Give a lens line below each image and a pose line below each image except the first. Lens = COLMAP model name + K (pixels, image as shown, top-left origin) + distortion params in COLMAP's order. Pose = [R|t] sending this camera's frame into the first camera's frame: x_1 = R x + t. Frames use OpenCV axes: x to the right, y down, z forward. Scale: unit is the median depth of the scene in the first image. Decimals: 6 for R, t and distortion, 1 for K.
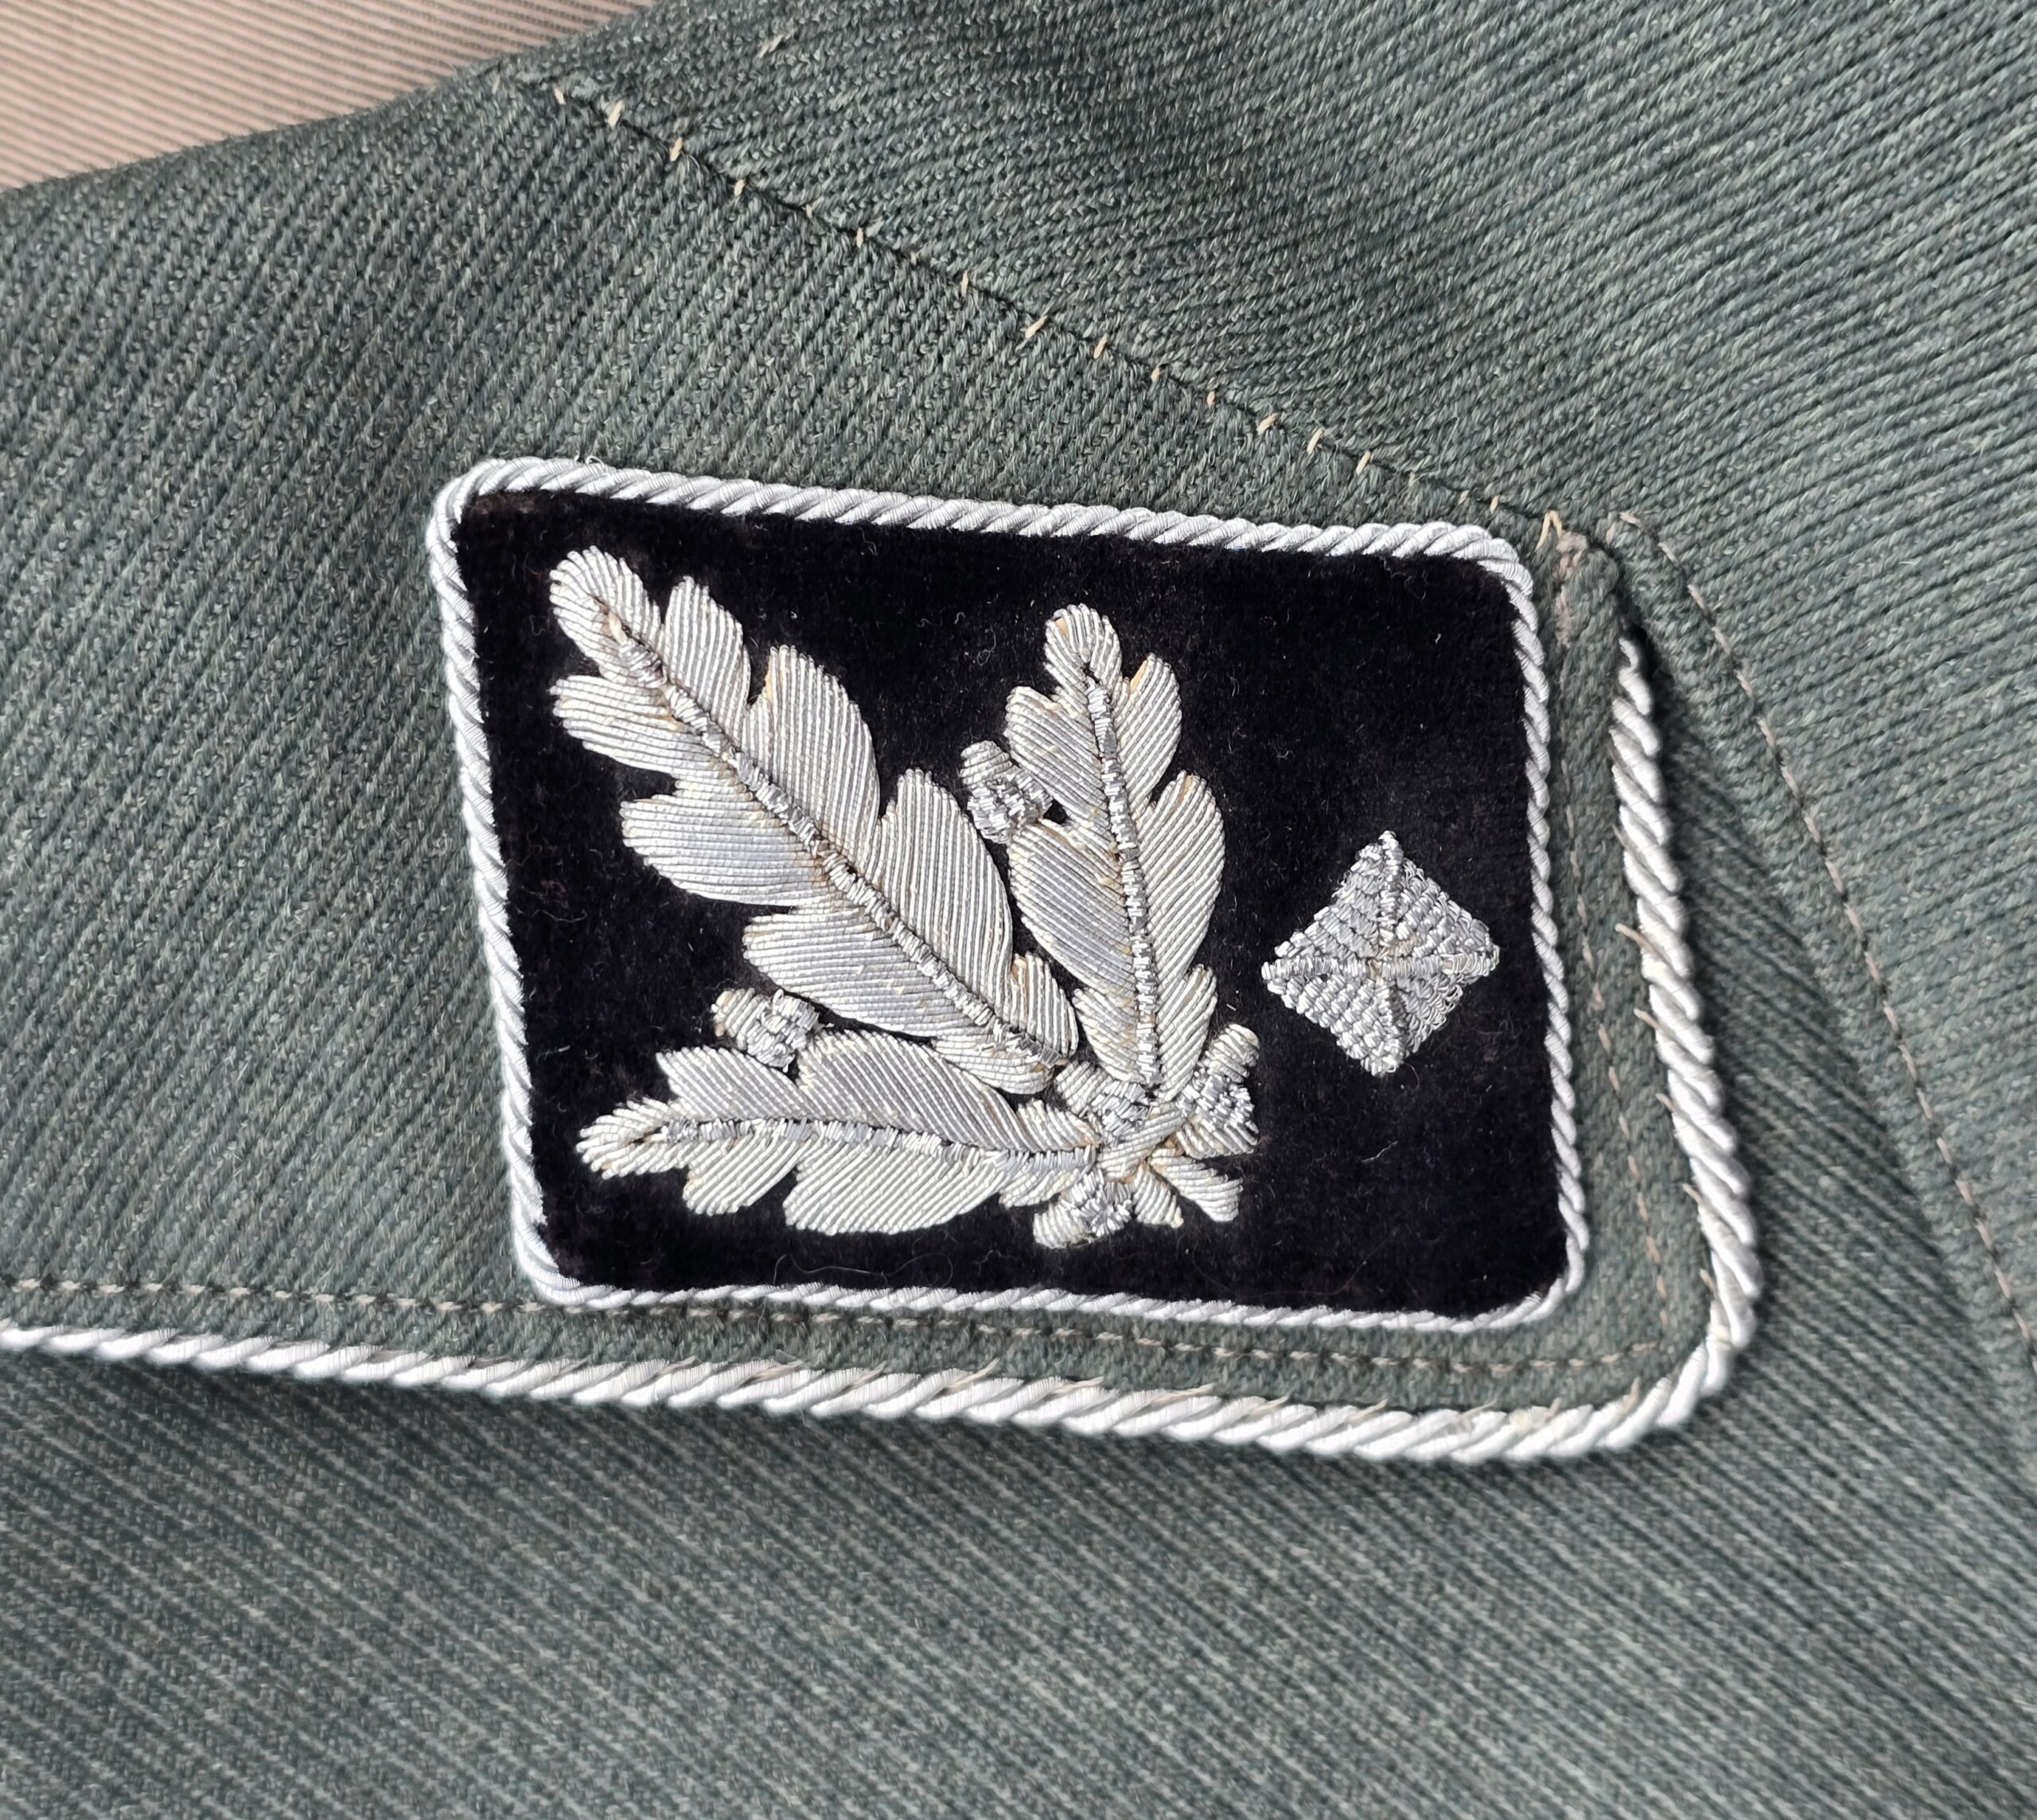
lens RADIAL K [[3479.1, 0, 1018.5], [0, 3479.1, 910.0], [0, 0, 1]] dist [0.161120, -0.081281]
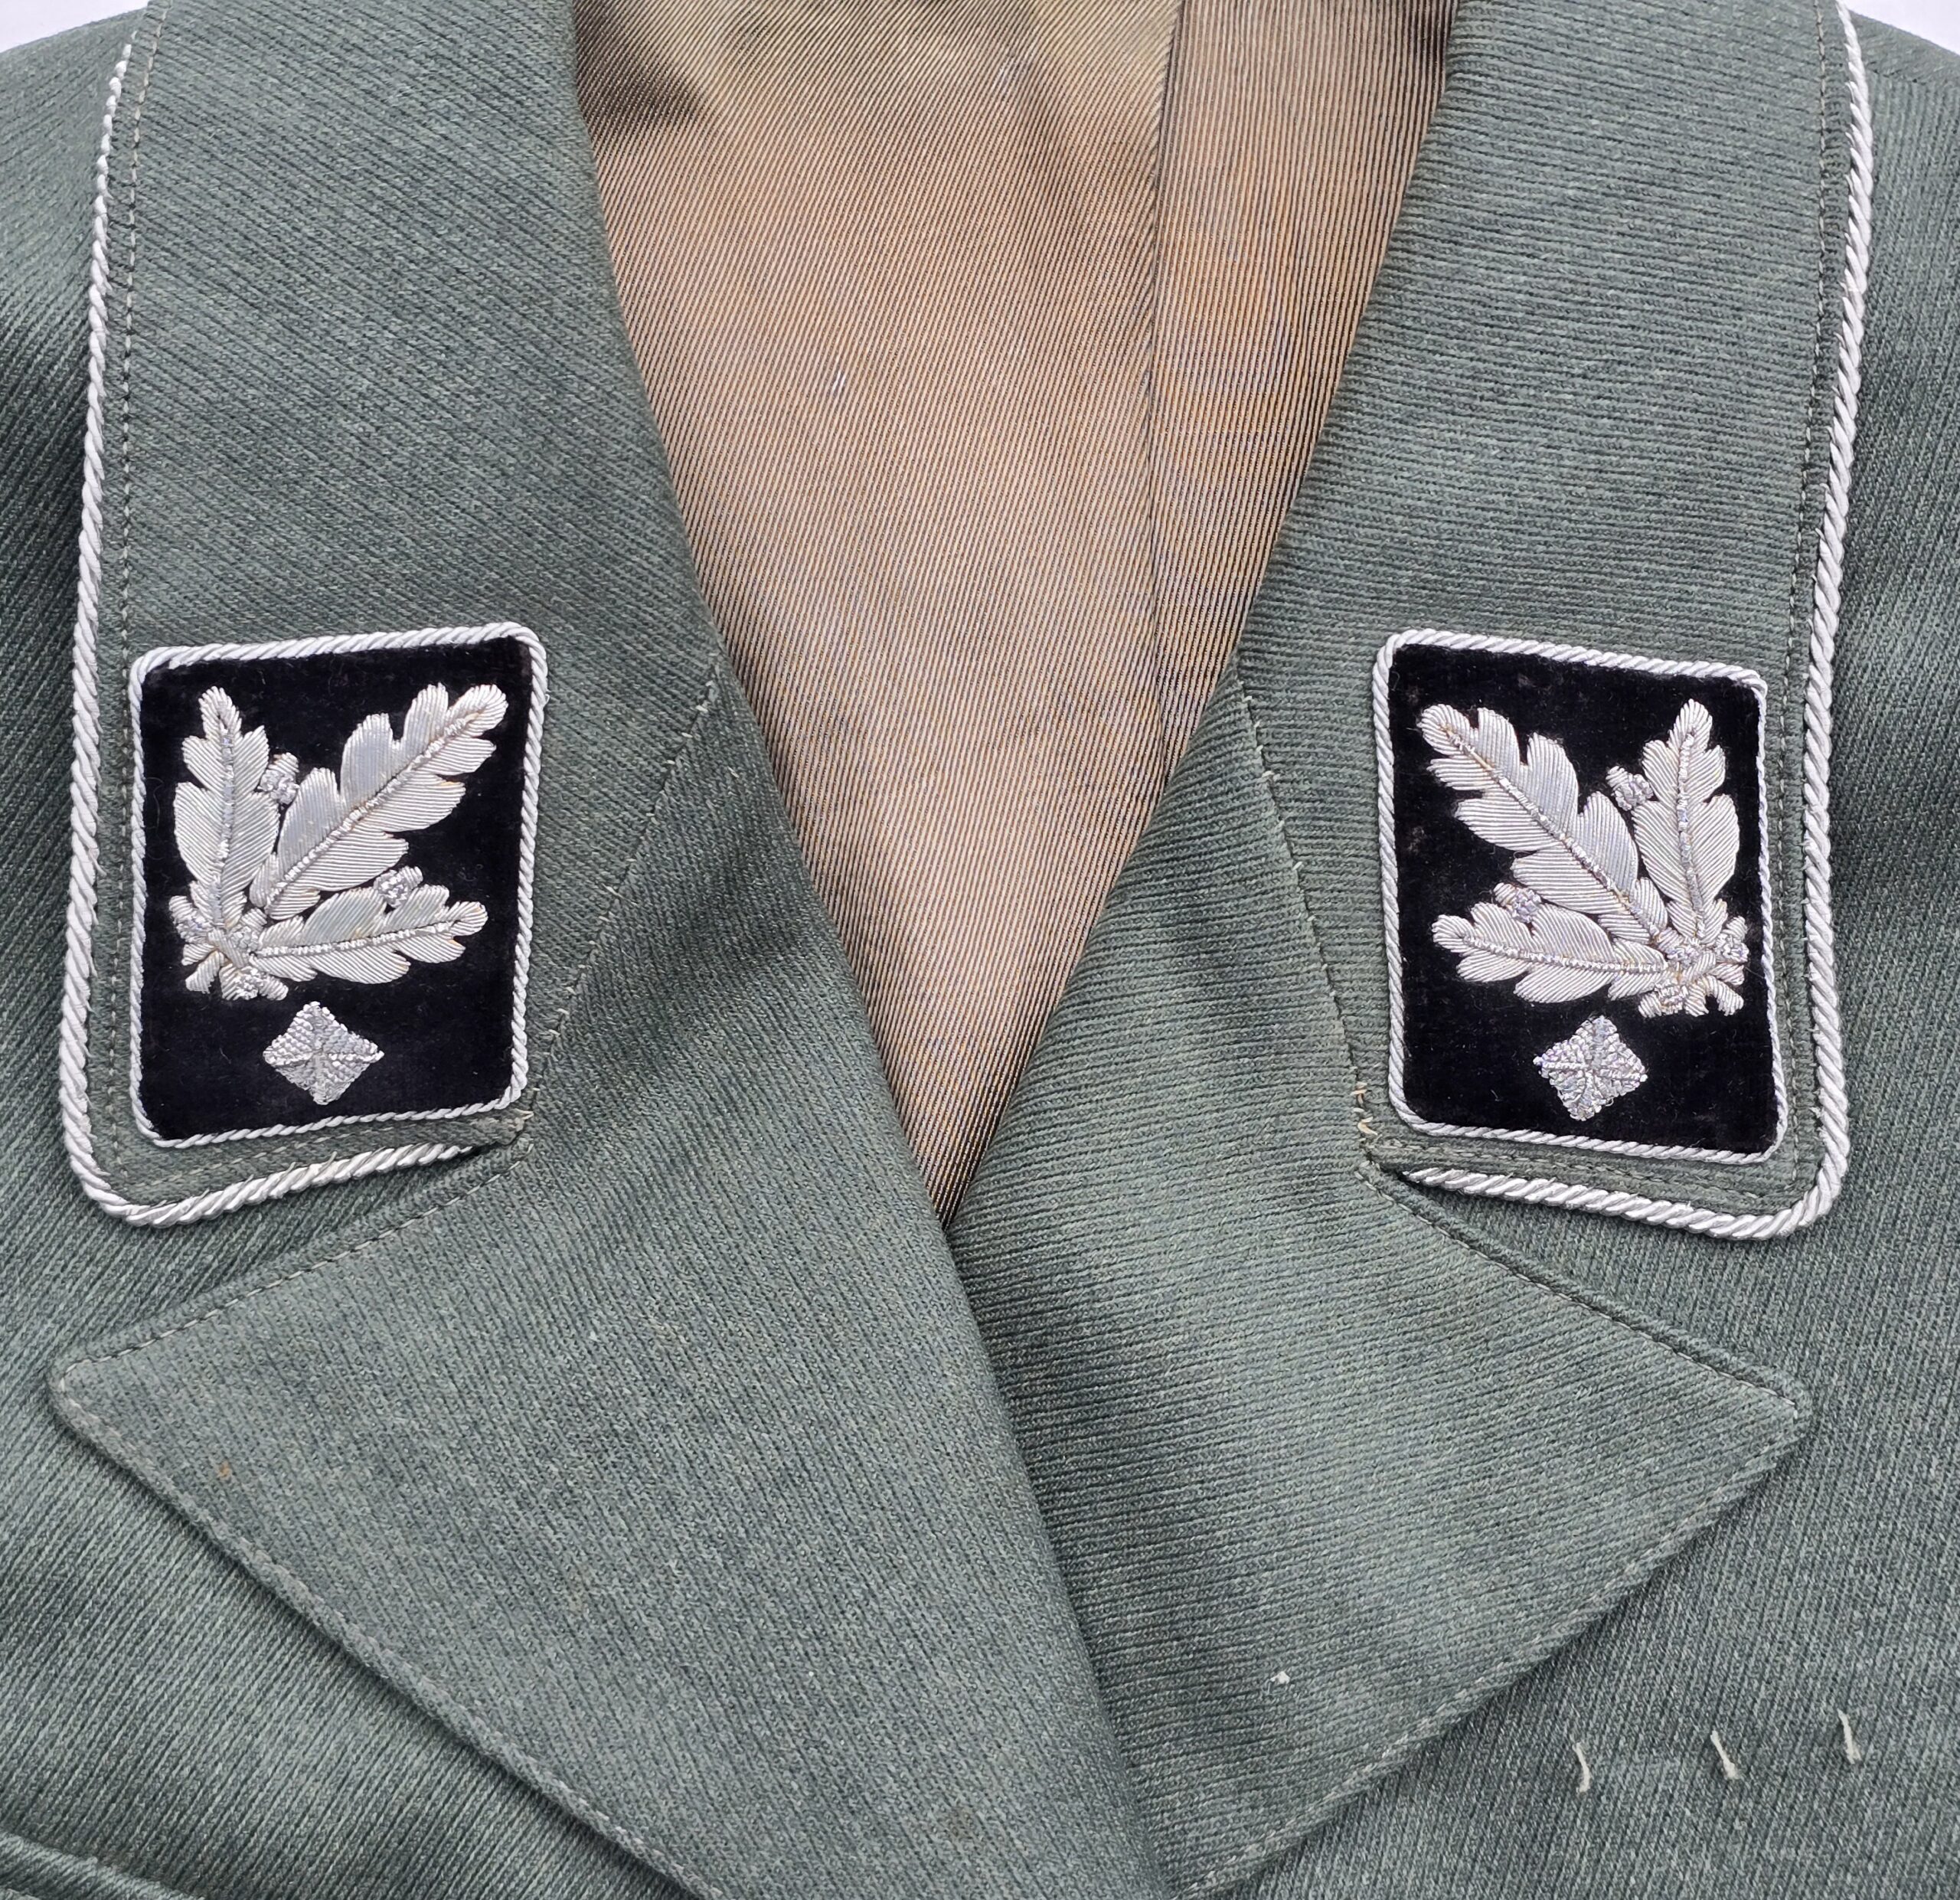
lens RADIAL K [[3318.8, 0, 980.0], [0, 3318.8, 950.0], [0, 0, 1]] dist [0.202957, -0.752522]
pose [[-0.003706, 0.976127, 0.217167, -0.402758], [-0.963837, 0.054382, -0.260886, 0.155257], [-0.266468, -0.210280, 0.940626, -1.017041]]
